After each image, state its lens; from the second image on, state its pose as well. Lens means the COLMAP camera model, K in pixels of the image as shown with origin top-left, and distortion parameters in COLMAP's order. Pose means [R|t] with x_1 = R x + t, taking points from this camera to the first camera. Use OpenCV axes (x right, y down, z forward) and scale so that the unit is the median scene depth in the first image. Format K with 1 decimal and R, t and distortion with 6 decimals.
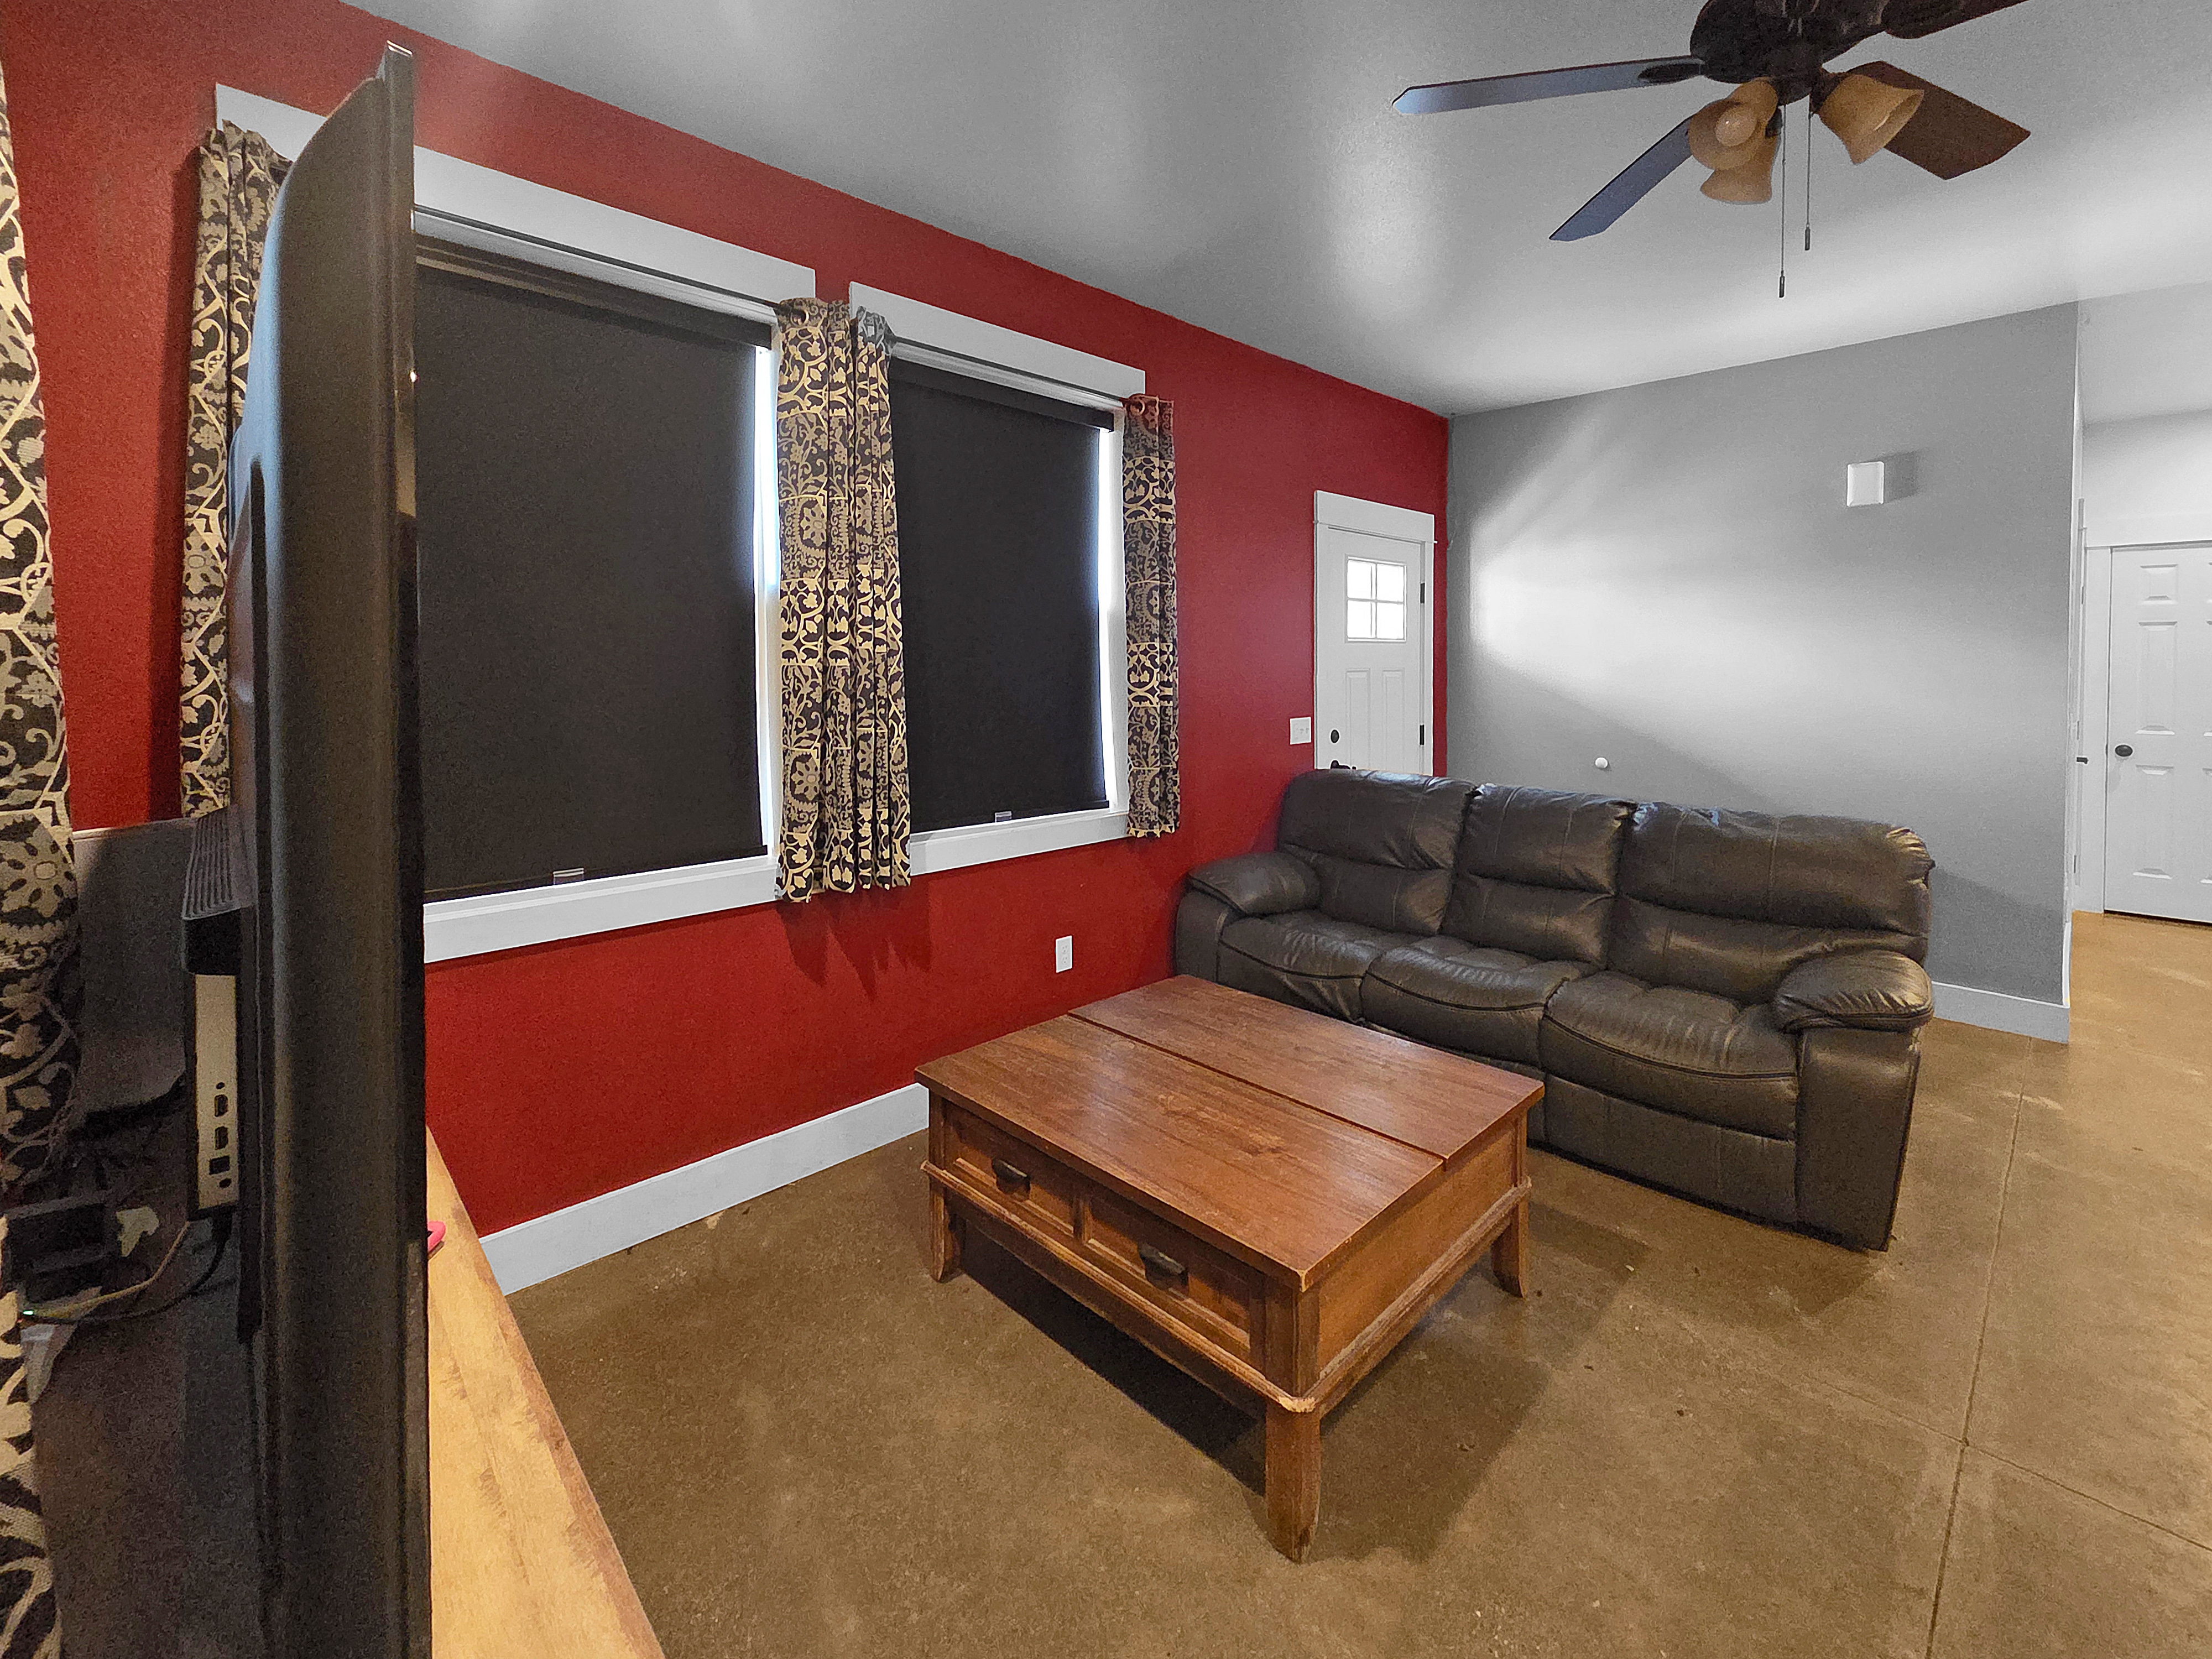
lens RADIAL K [[893.6, 0, 1116.6], [0, 893.6, 845.6], [0, 0, 1]] dist [0.001379, 0.000817]
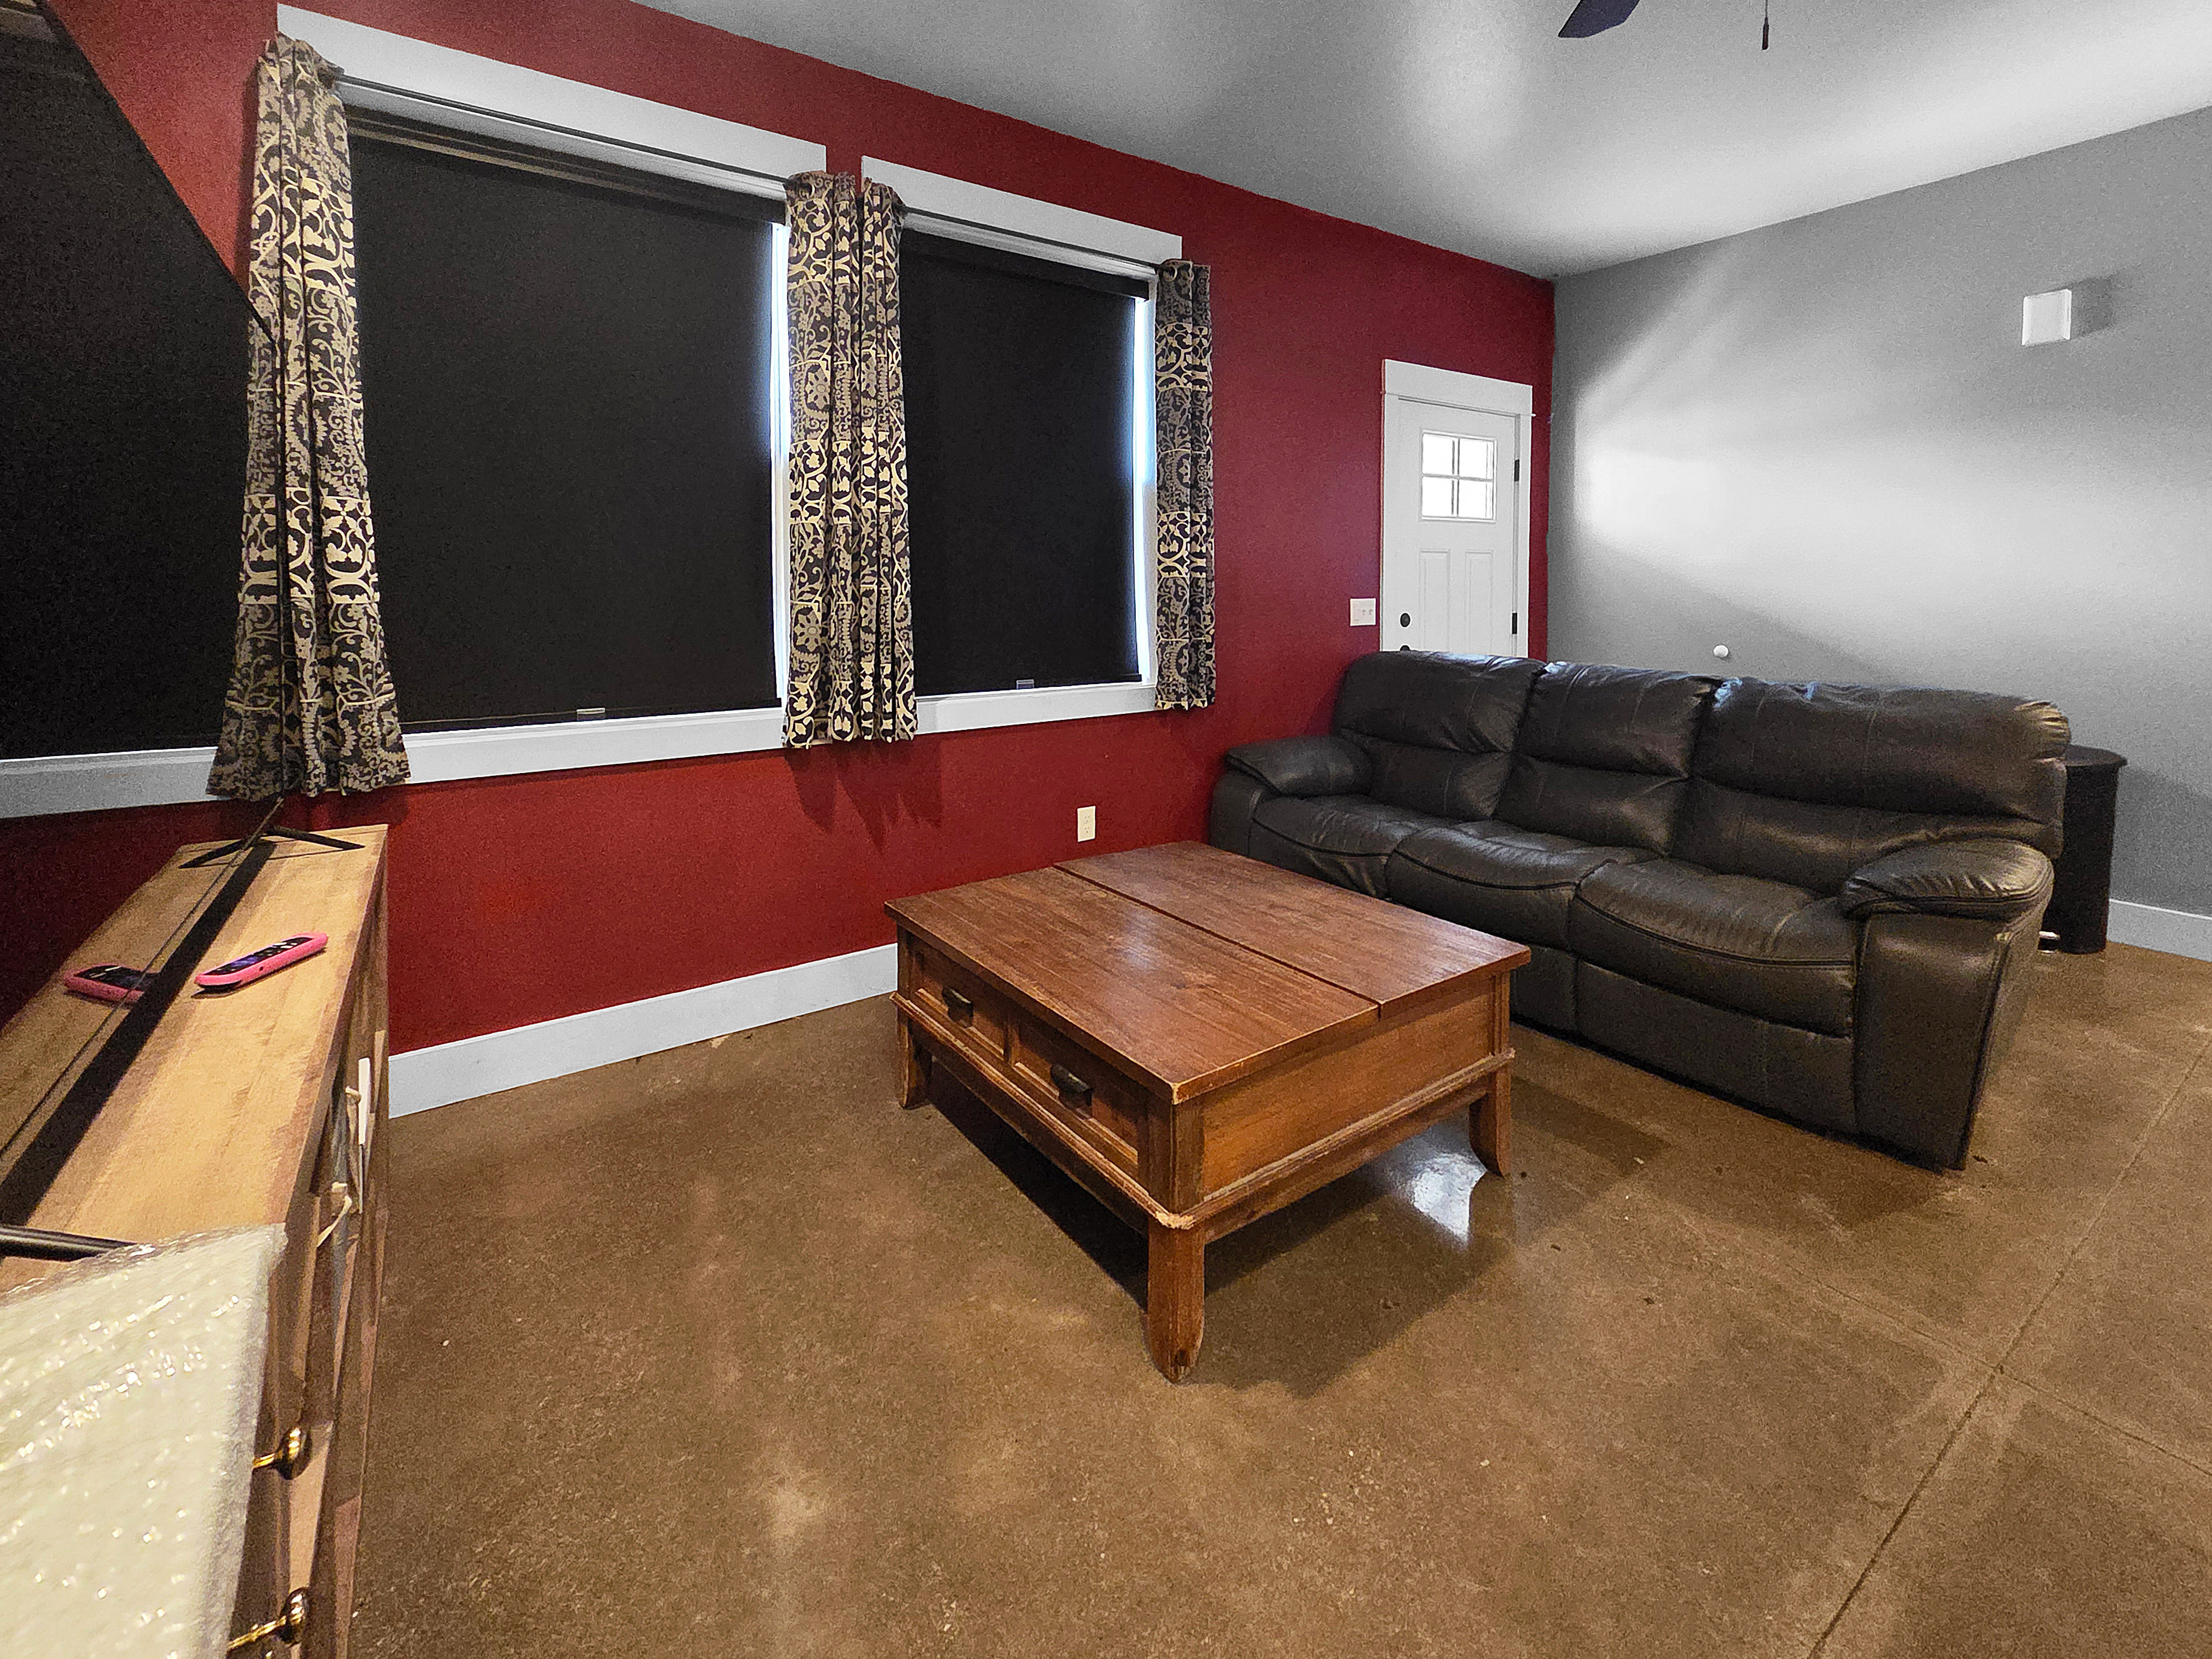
lens RADIAL K [[902.5, 0, 1109.8], [0, 902.5, 769.2], [0, 0, 1]] dist [0.003680, 0.000381]
pose [[0.987762, 0.019526, -0.154741, 0.167057], [-0.018935, 0.999807, 0.005289, 0.073577], [0.154814, -0.002294, 0.987941, 0.002312]]
